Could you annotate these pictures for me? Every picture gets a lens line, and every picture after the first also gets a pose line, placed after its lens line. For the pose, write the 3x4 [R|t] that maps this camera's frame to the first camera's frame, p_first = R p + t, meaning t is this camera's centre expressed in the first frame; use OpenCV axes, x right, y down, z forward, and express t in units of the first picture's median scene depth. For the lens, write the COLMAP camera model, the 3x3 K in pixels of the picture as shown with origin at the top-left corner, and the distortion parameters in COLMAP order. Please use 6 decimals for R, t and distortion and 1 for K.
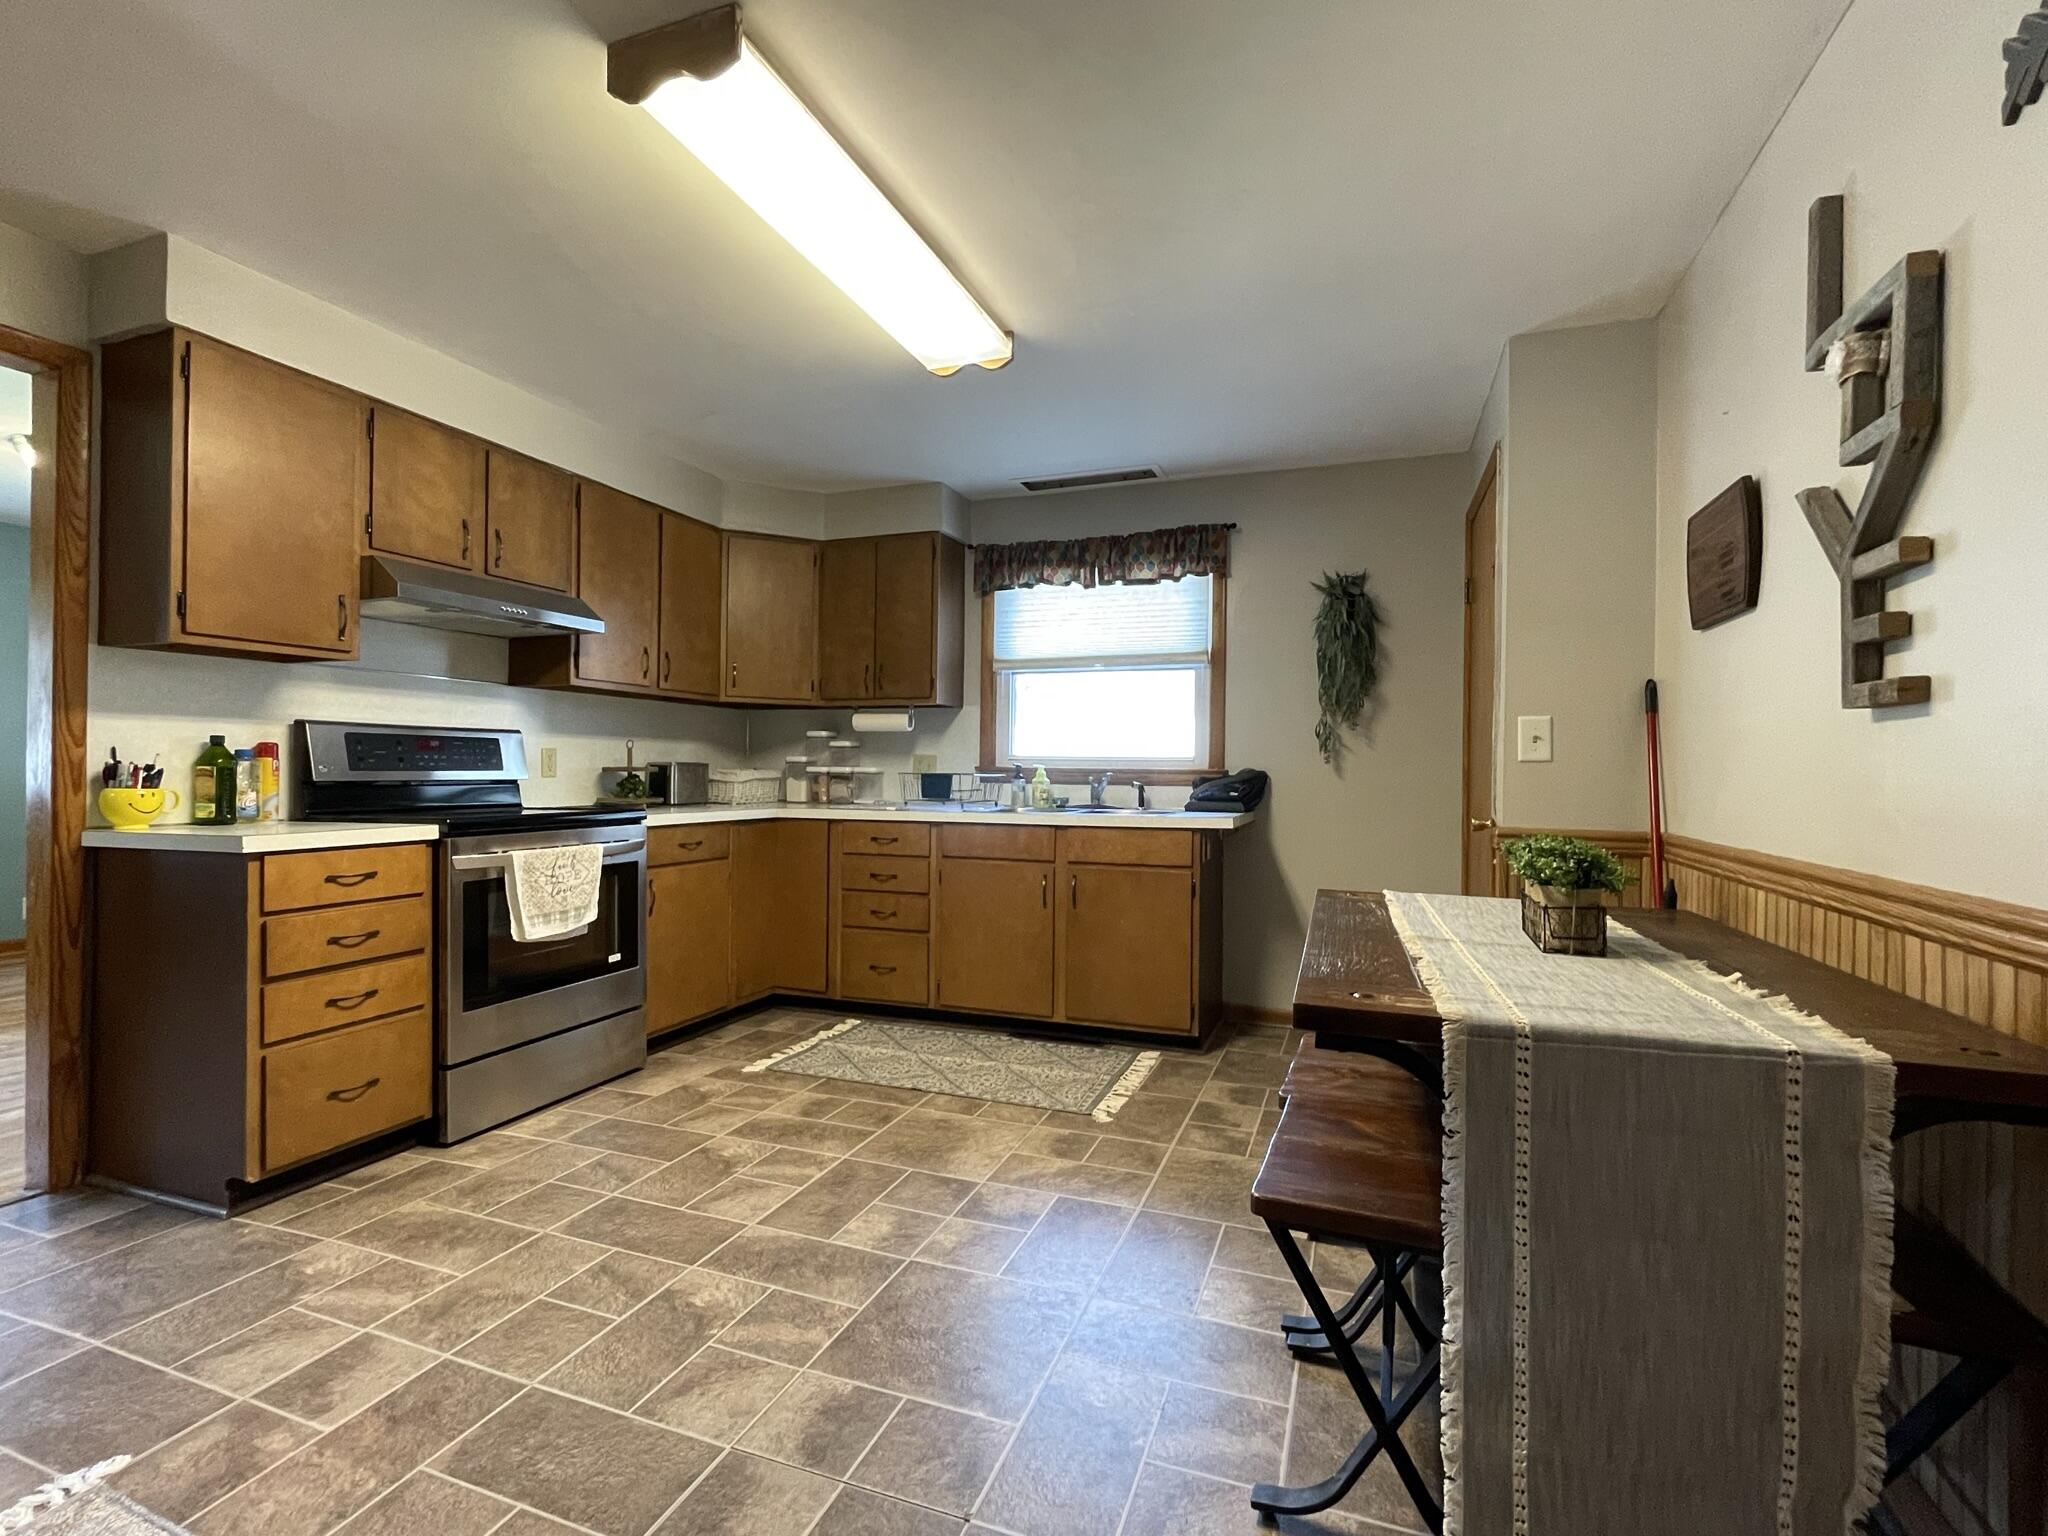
lens RADIAL K [[948.2, 0, 1024.4], [0, 948.2, 770.5], [0, 0, 1]] dist [0.000039, -0.000900]
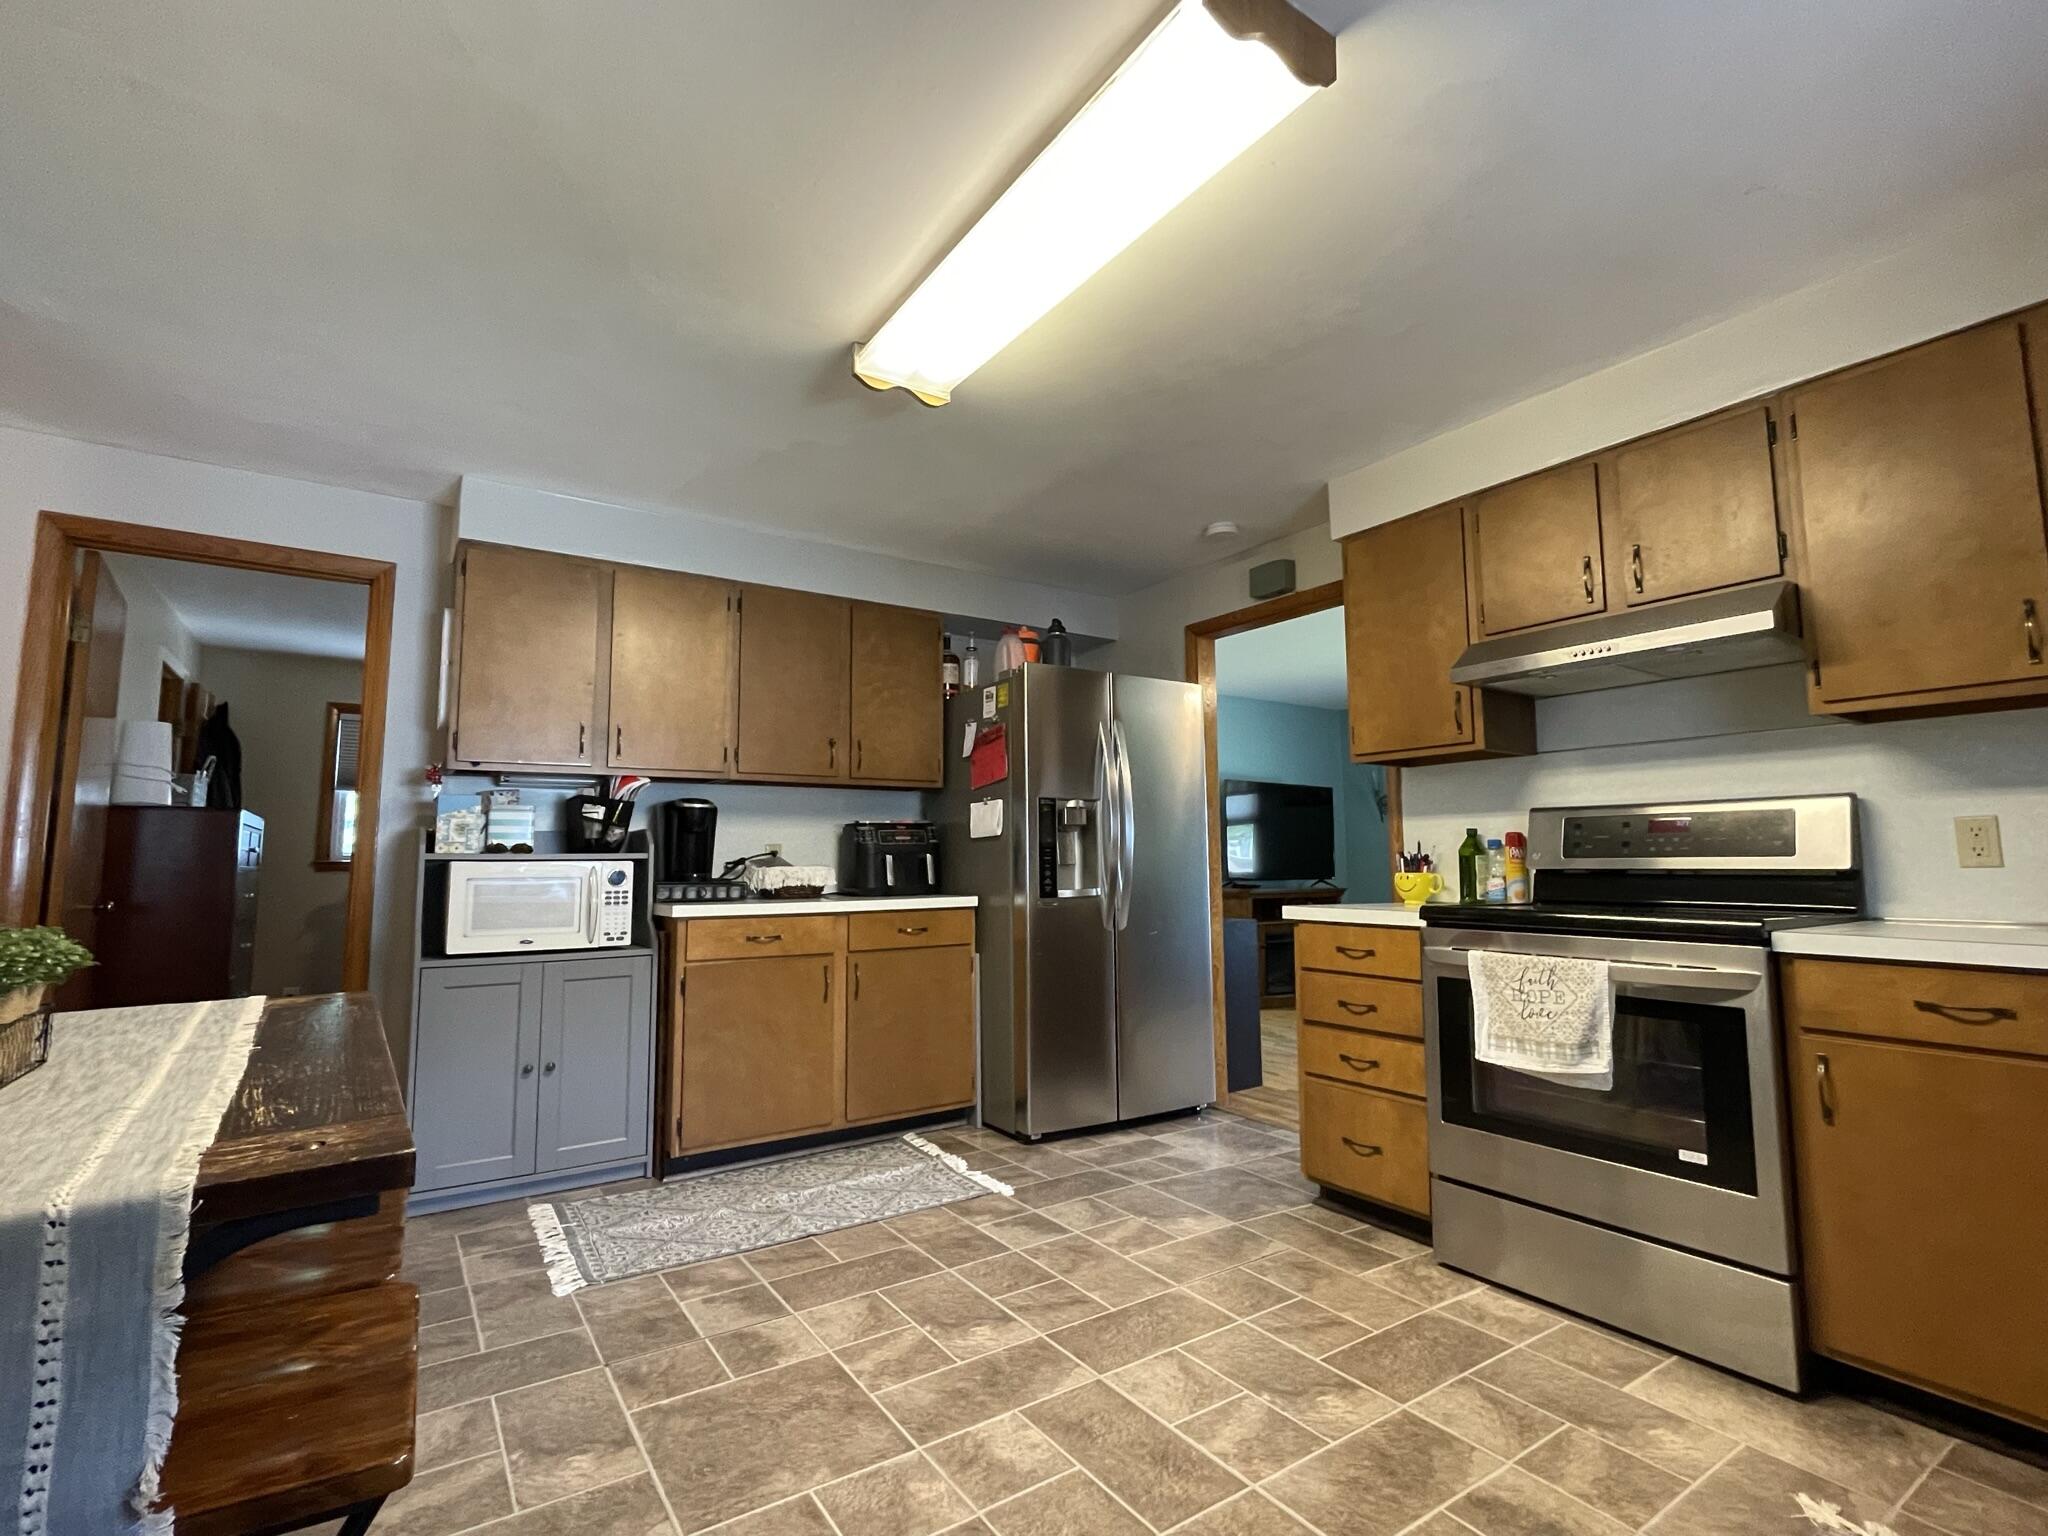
lens RADIAL K [[948.2, 0, 1024.2], [0, 948.2, 760.3], [0, 0, 1]] dist [0.000039, -0.000900]
pose [[-0.582416, -0.094224, -0.807412, 0.406331], [-0.003801, 0.993564, -0.113206, 0.013105], [0.812882, -0.062864, -0.579026, 1.186208]]
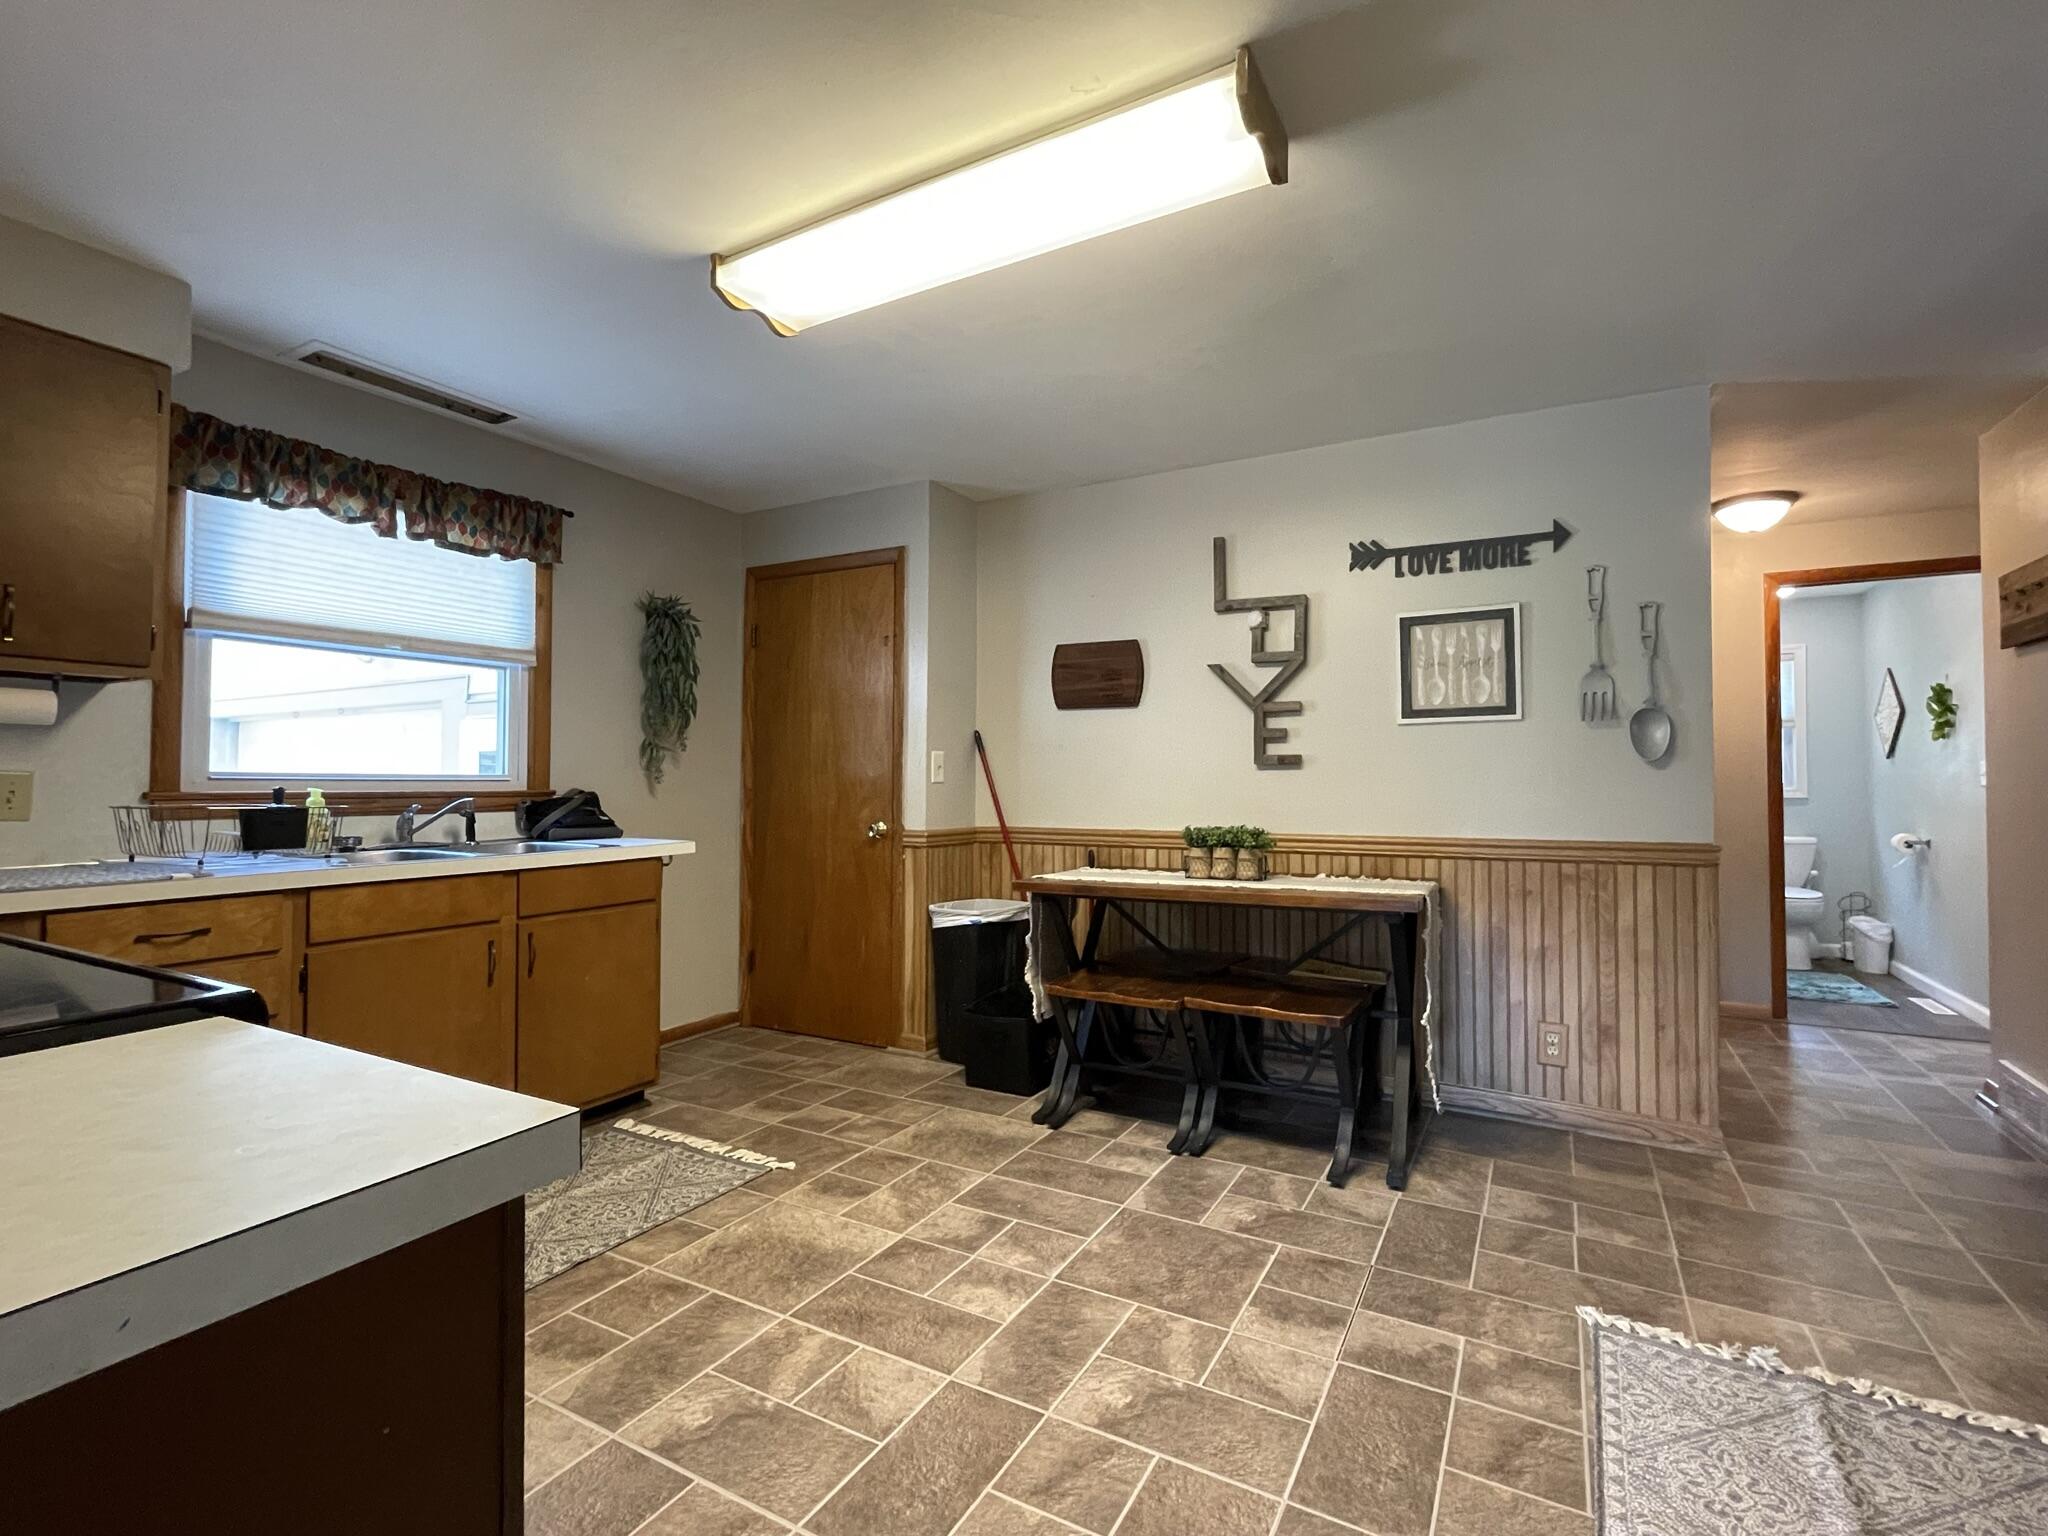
lens RADIAL K [[948.2, 0, 1023.0], [0, 948.2, 766.9], [0, 0, 1]] dist [0.000039, -0.000900]
pose [[0.152365, 0.006819, 0.988301, -0.856260], [0.000271, 0.999976, -0.006942, -0.023862], [-0.988324, 0.001325, 0.152359, 0.654411]]
